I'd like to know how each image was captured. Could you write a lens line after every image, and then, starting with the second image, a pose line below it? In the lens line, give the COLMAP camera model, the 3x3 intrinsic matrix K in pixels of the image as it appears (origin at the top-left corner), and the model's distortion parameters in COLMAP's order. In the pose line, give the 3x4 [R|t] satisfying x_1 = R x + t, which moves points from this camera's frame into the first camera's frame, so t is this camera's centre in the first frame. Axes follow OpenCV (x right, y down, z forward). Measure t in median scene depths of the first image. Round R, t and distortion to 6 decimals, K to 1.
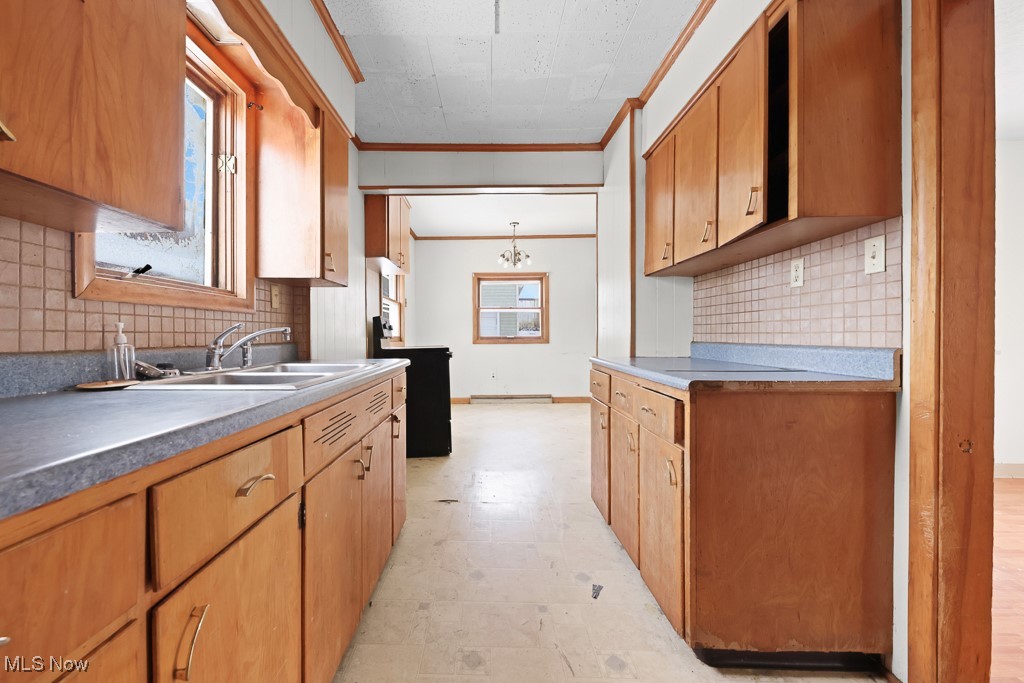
lens RADIAL K [[412.1, 0, 492.7], [0, 412.1, 338.1], [0, 0, 1]] dist [0.014979, -0.008027]
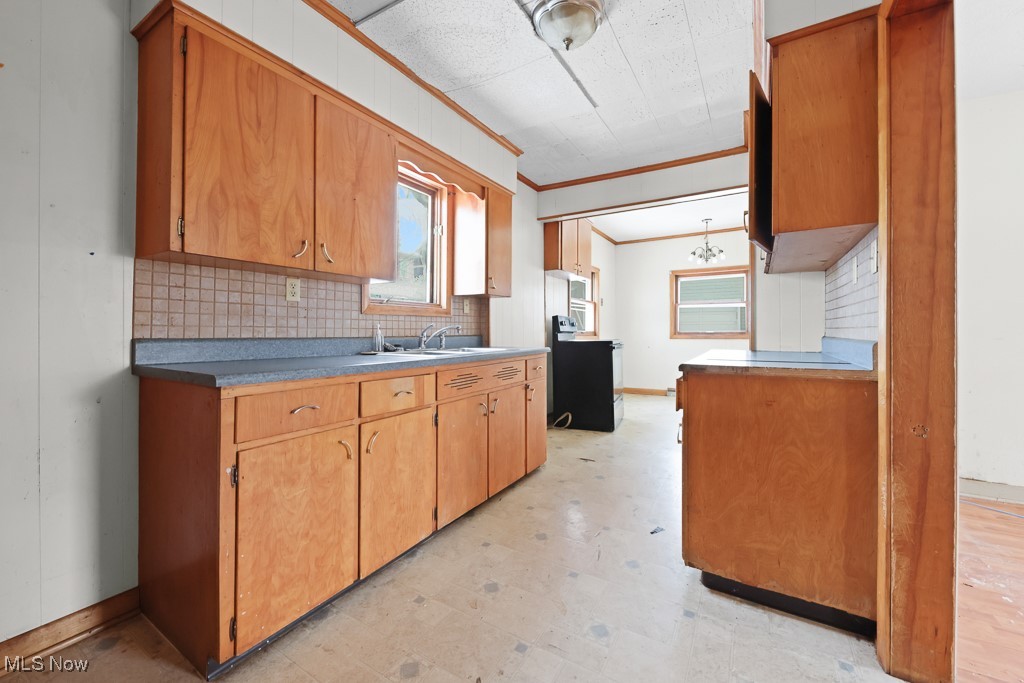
lens RADIAL K [[405.0, 0, 524.2], [0, 405.0, 328.9], [0, 0, 1]] dist [0.011288, -0.007056]
pose [[0.875305, -0.002459, -0.483566, 0.629097], [-0.002776, 0.999945, -0.010108, 0.004023], [0.483564, 0.010190, 0.875250, -0.378411]]
